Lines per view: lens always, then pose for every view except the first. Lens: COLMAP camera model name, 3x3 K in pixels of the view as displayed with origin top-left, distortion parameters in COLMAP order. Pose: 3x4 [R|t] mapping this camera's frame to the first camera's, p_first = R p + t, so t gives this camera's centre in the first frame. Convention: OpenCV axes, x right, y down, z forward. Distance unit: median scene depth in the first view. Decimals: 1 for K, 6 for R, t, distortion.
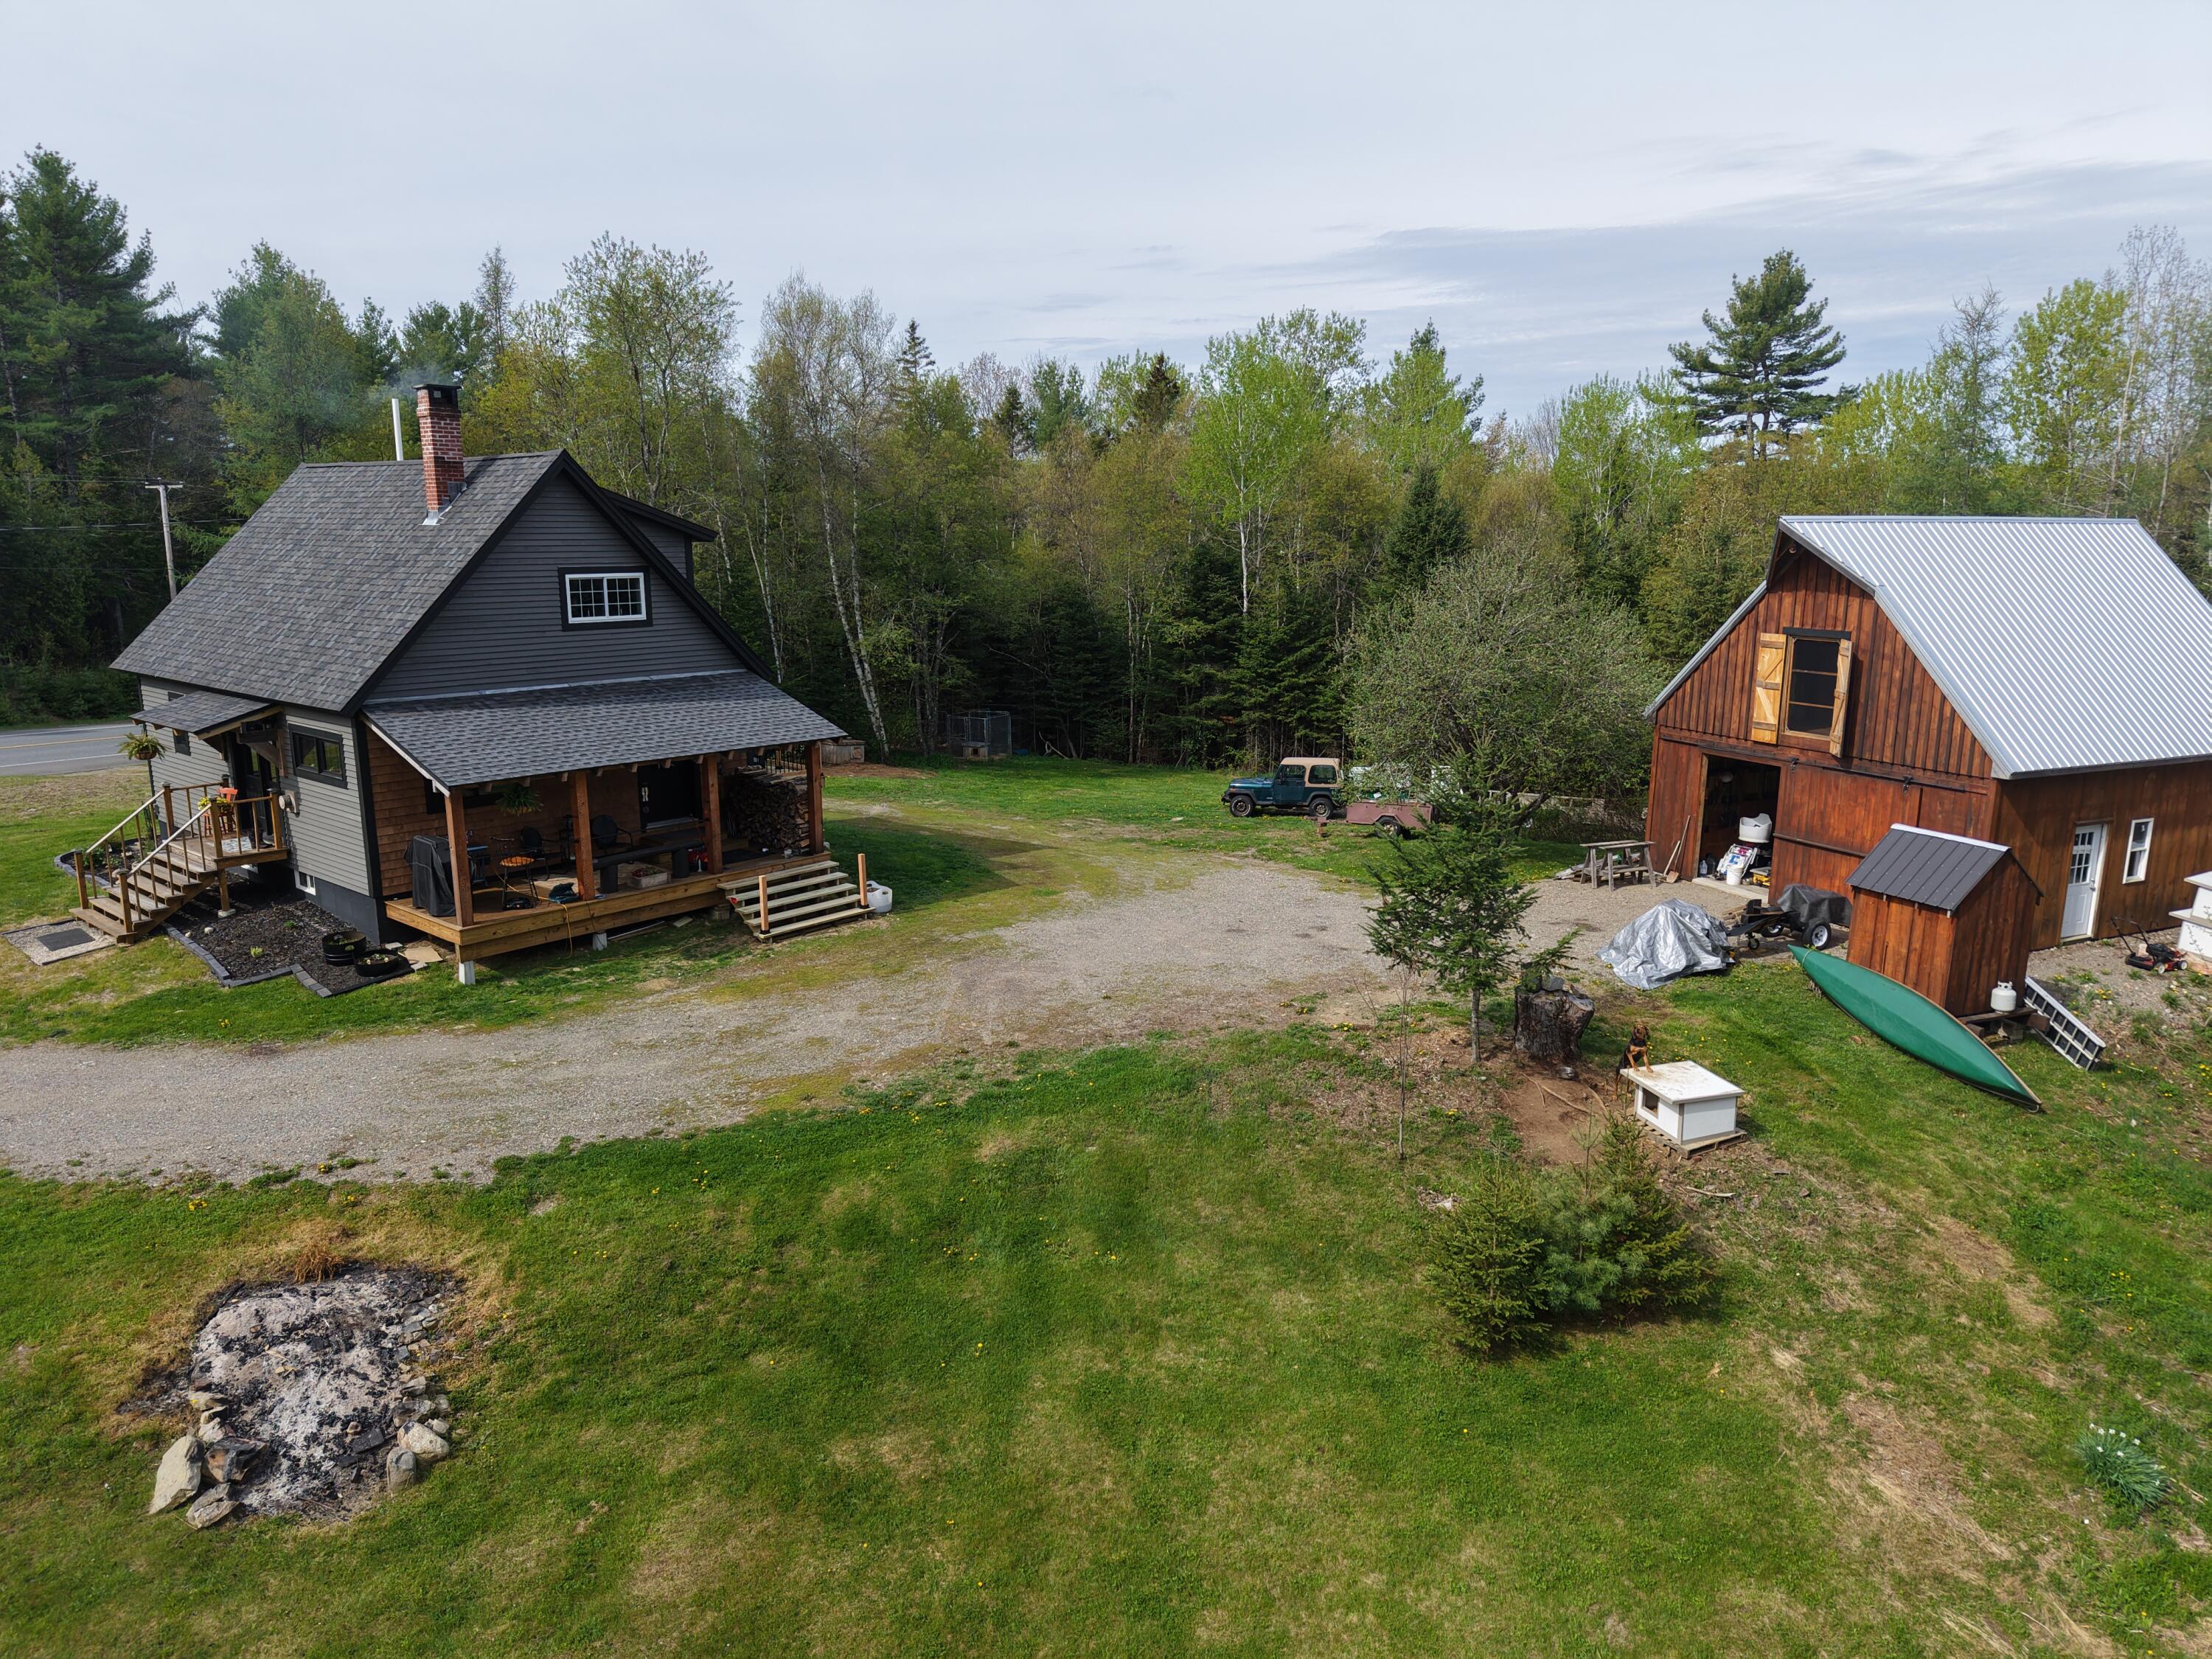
lens RADIAL K [[1487.7, 0, 1114.0], [0, 1487.7, 848.6], [0, 0, 1]] dist [0.026484, -0.025657]
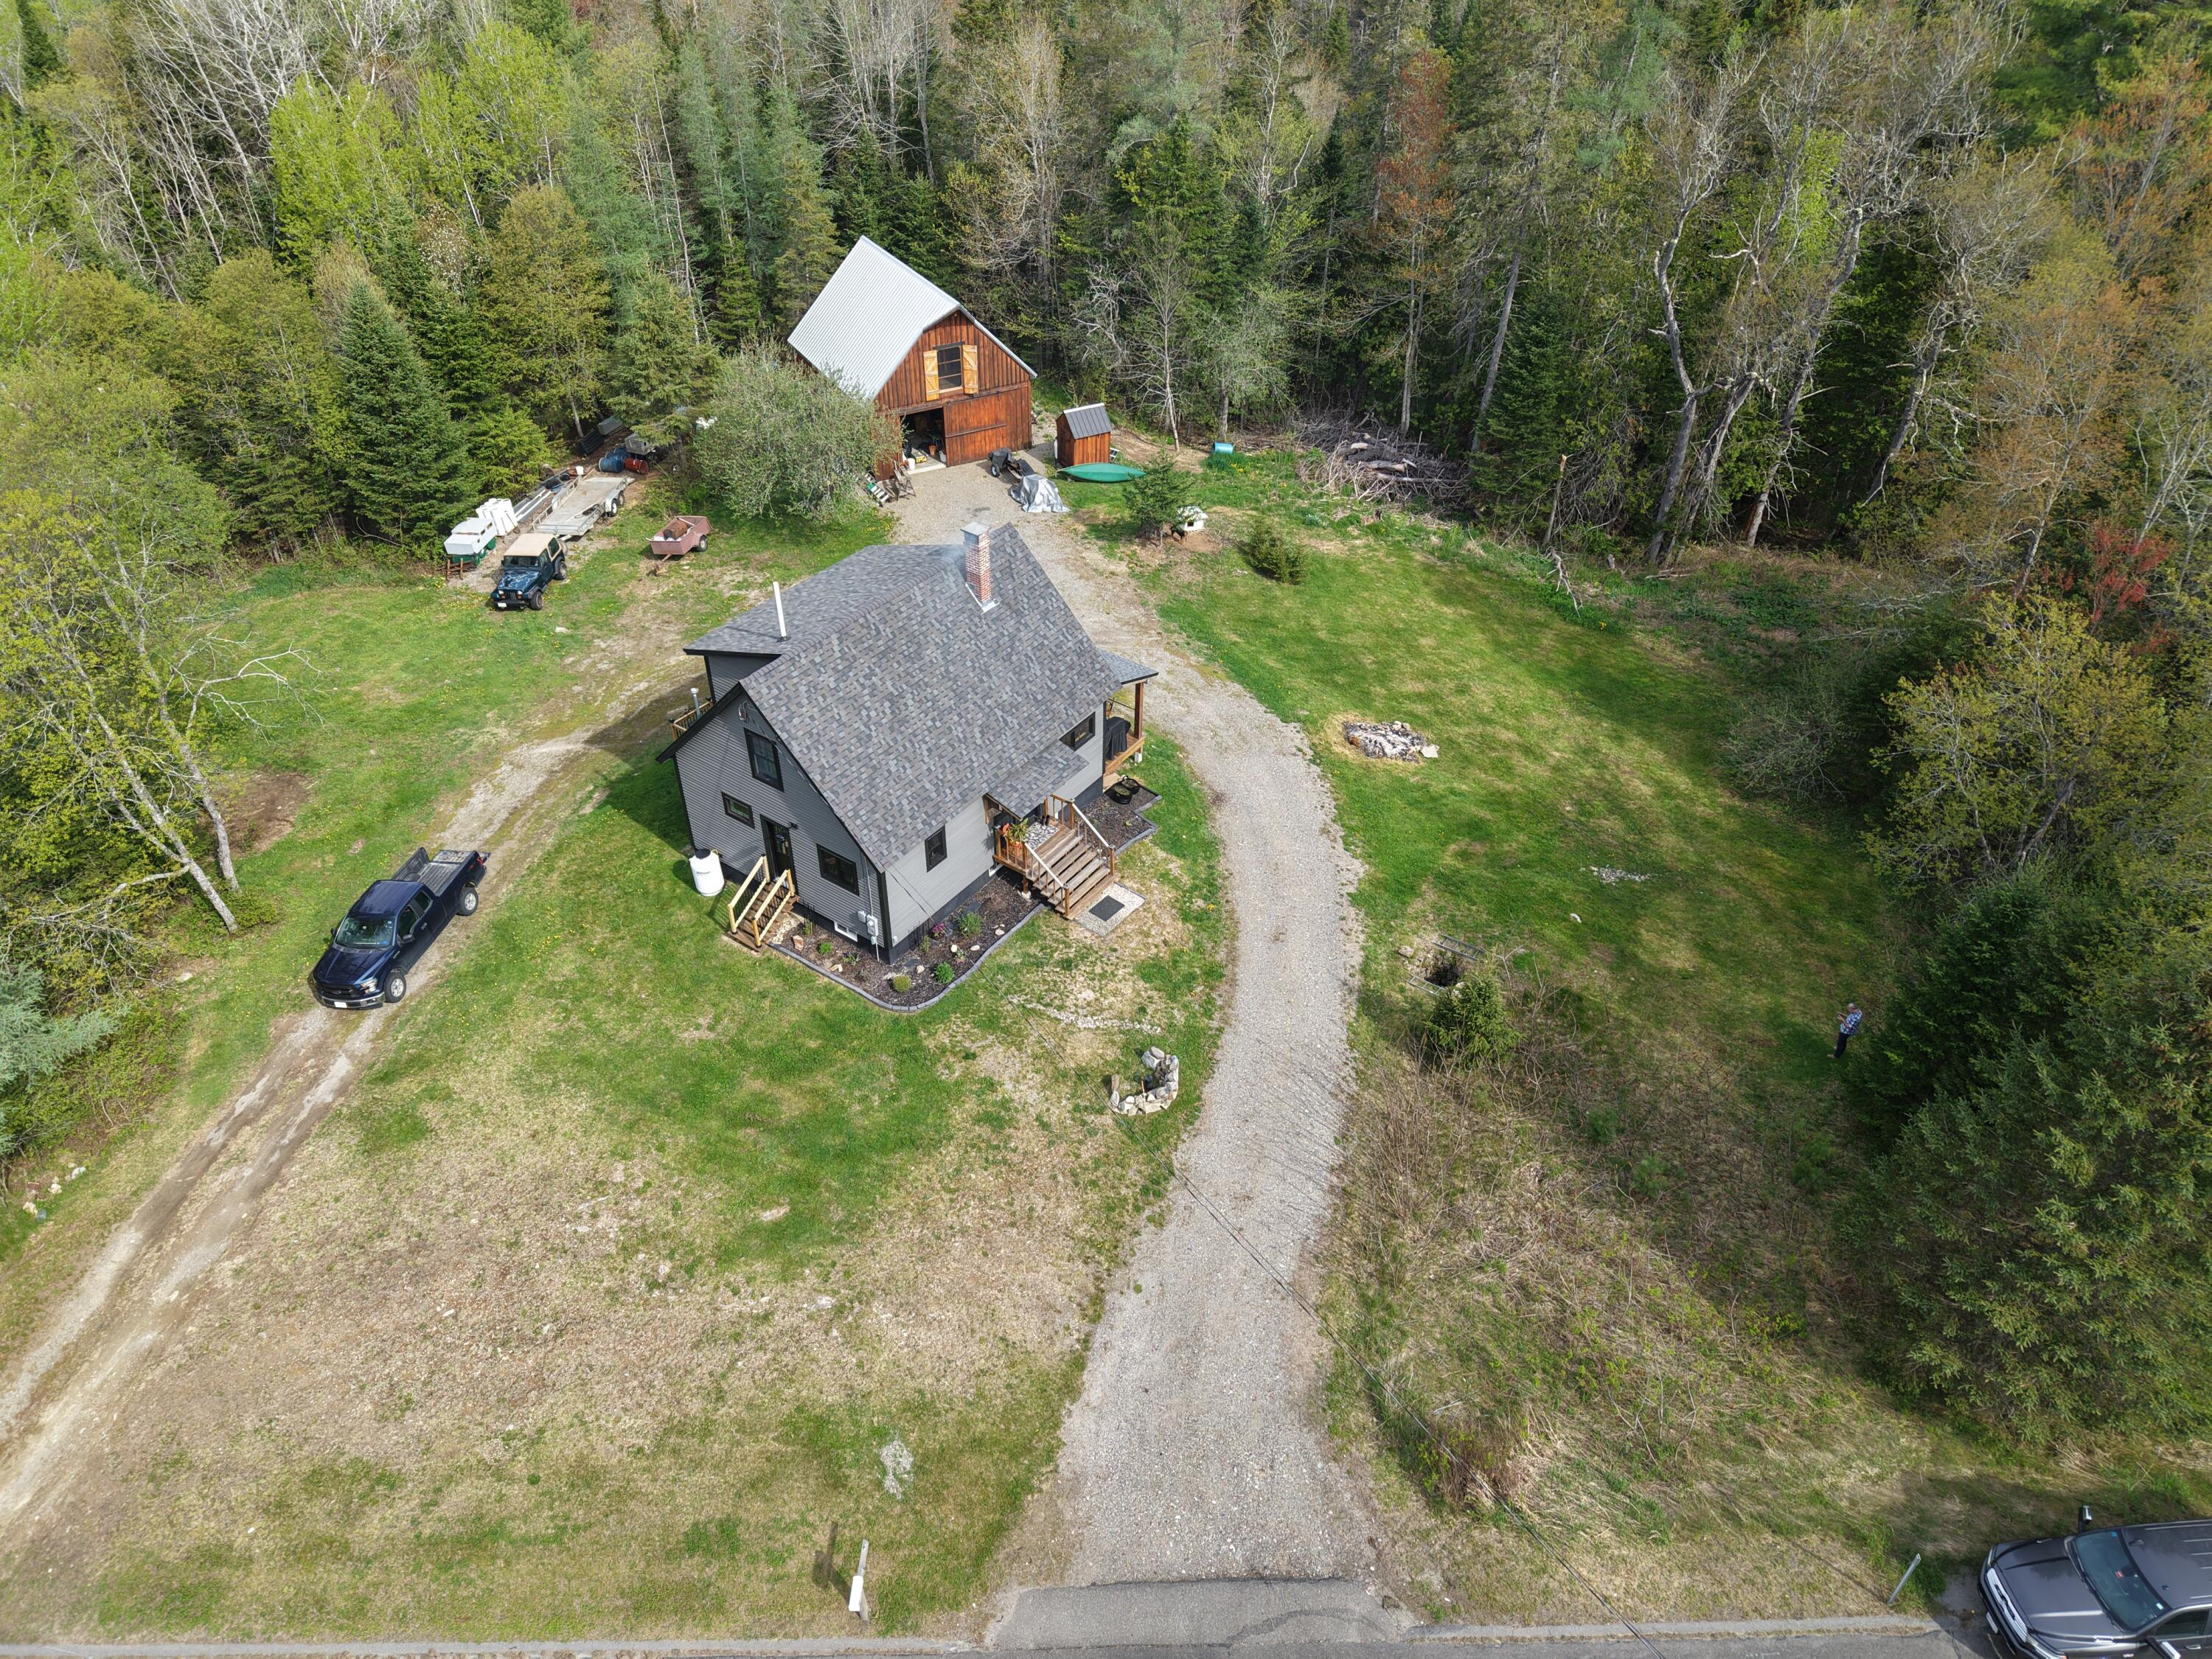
lens RADIAL K [[1487.7, 0, 1114.8], [0, 1487.7, 845.8], [0, 0, 1]] dist [0.026484, -0.025657]
pose [[-0.080098, -0.633516, 0.769573, -1.793893], [0.196324, 0.746904, 0.635289, -0.979783], [-0.977262, 0.201971, 0.064549, 0.776521]]
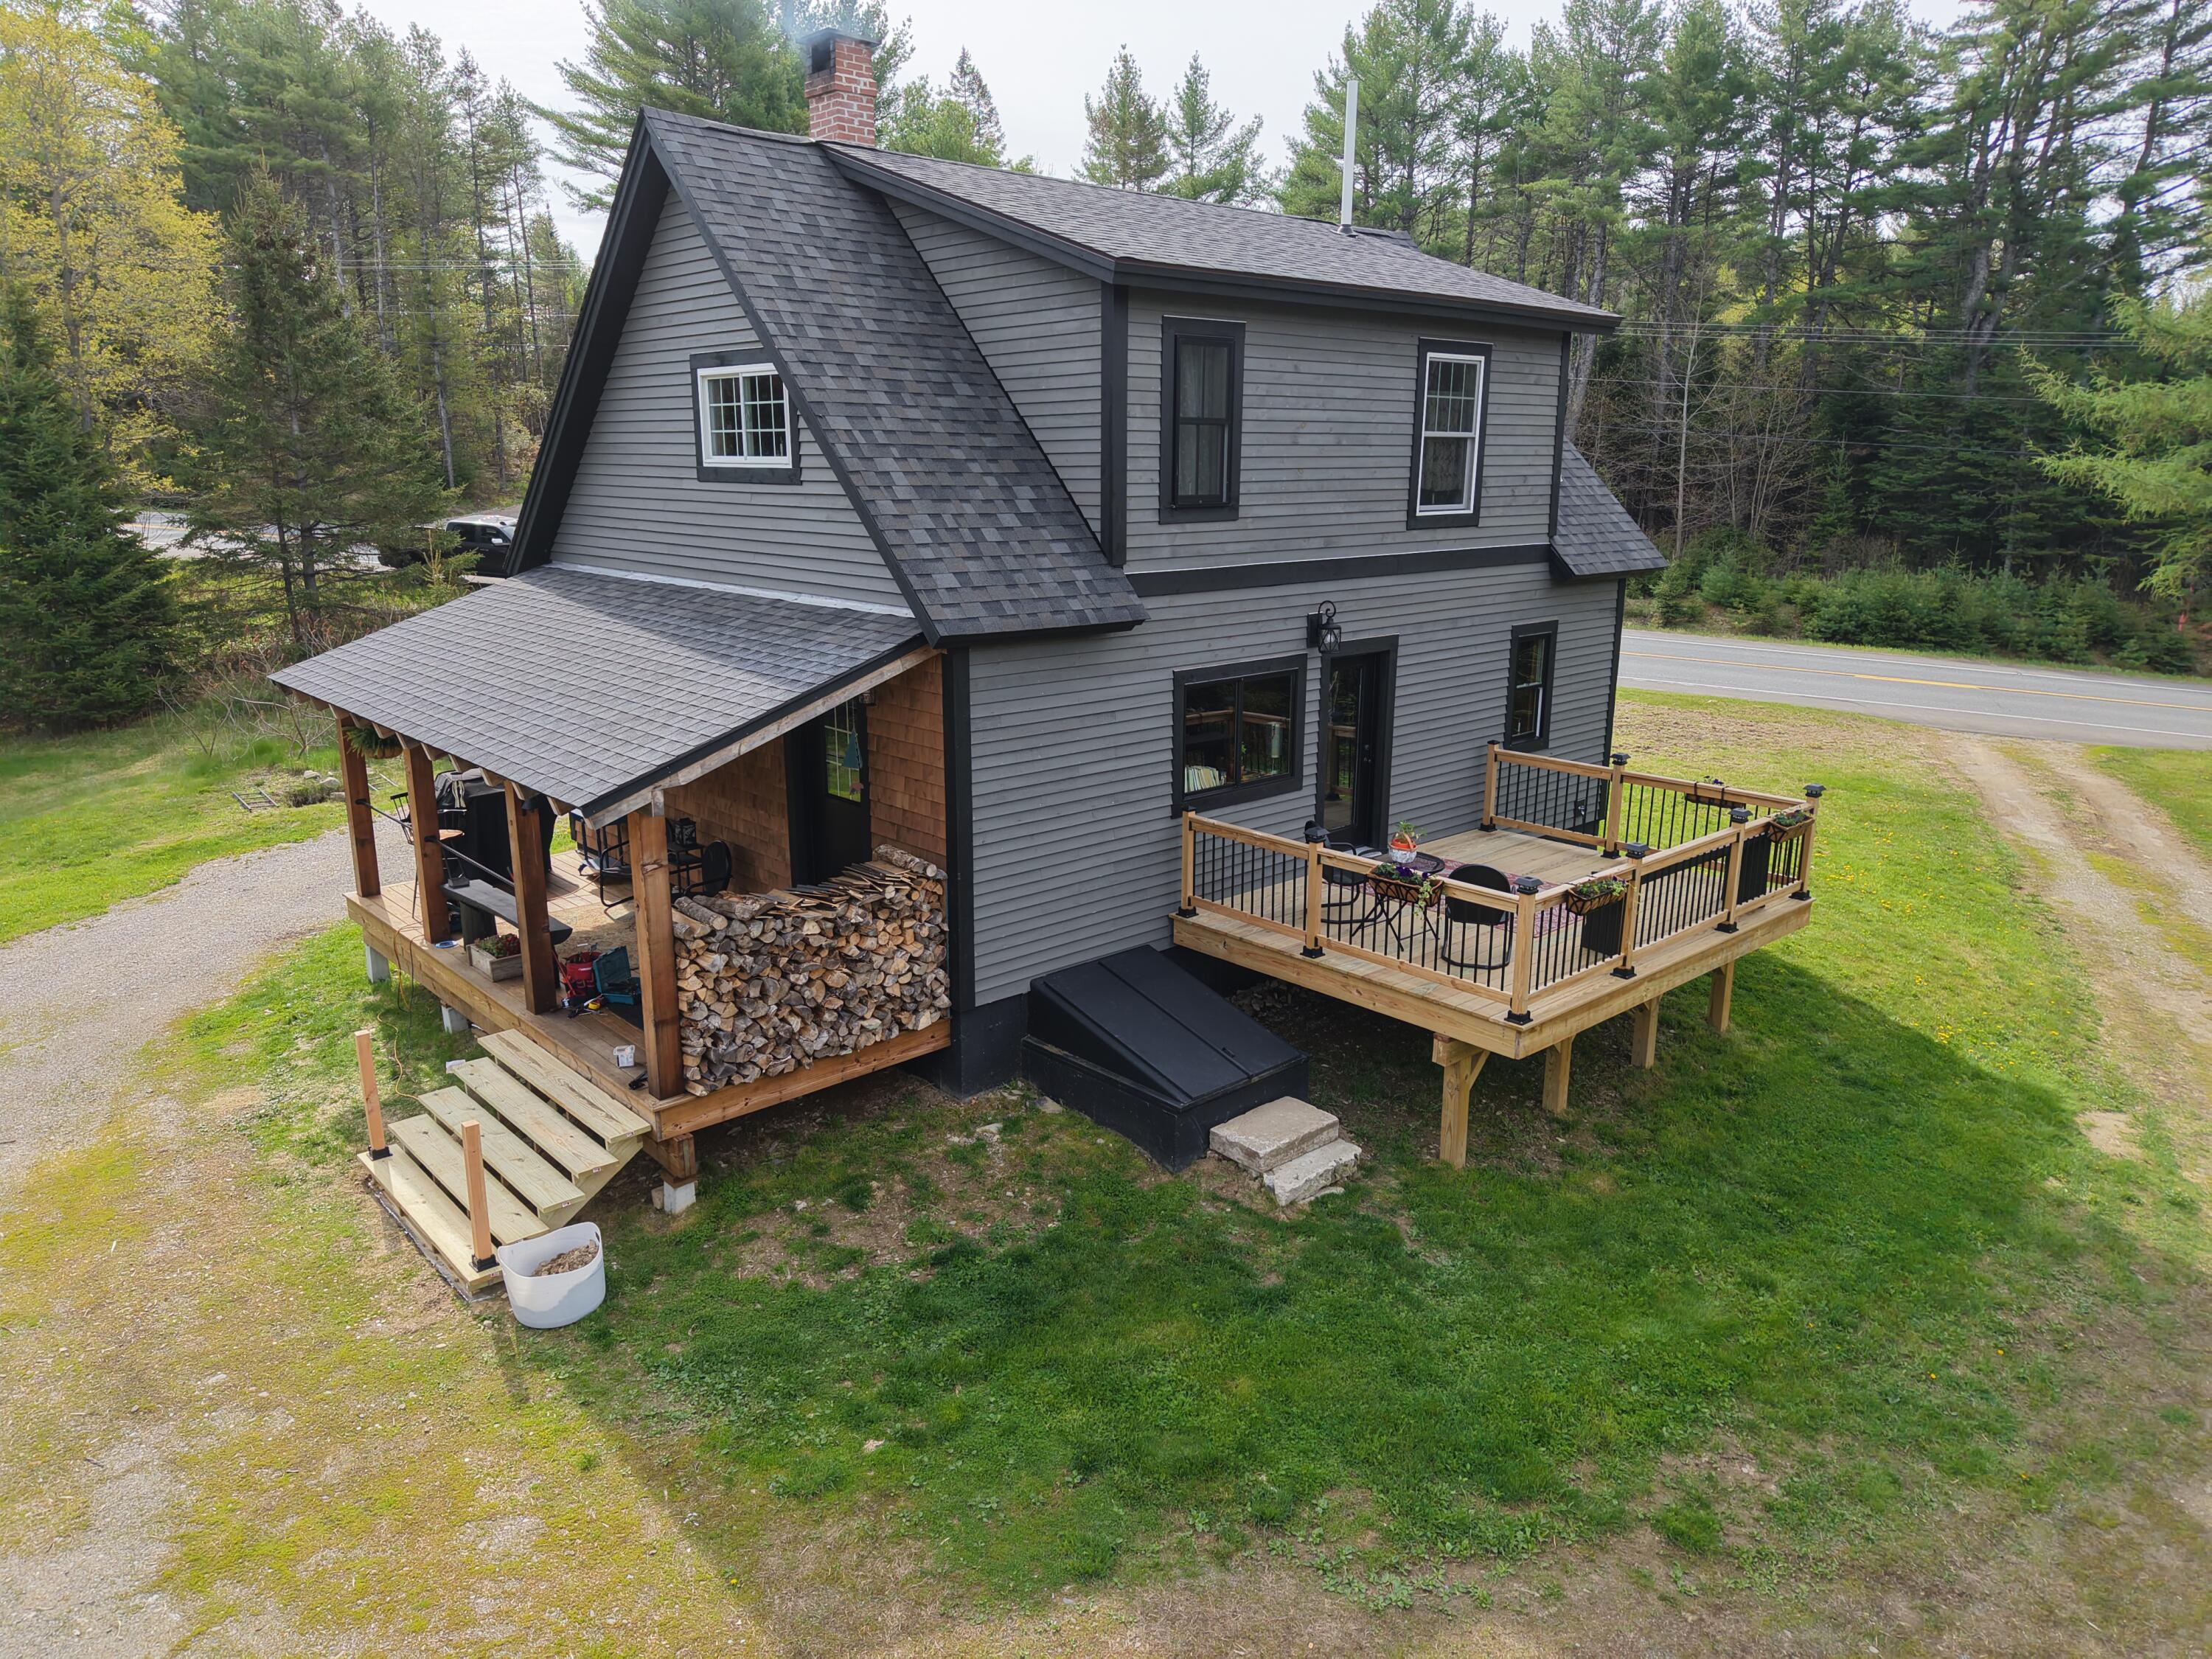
lens RADIAL K [[1487.7, 0, 1097.2], [0, 1487.7, 839.0], [0, 0, 1]] dist [0.026484, -0.025657]
pose [[-0.136557, 0.242964, -0.960375, 0.133783], [-0.211271, 0.940010, 0.267853, -0.180483], [0.967841, 0.239477, -0.077034, 1.102606]]
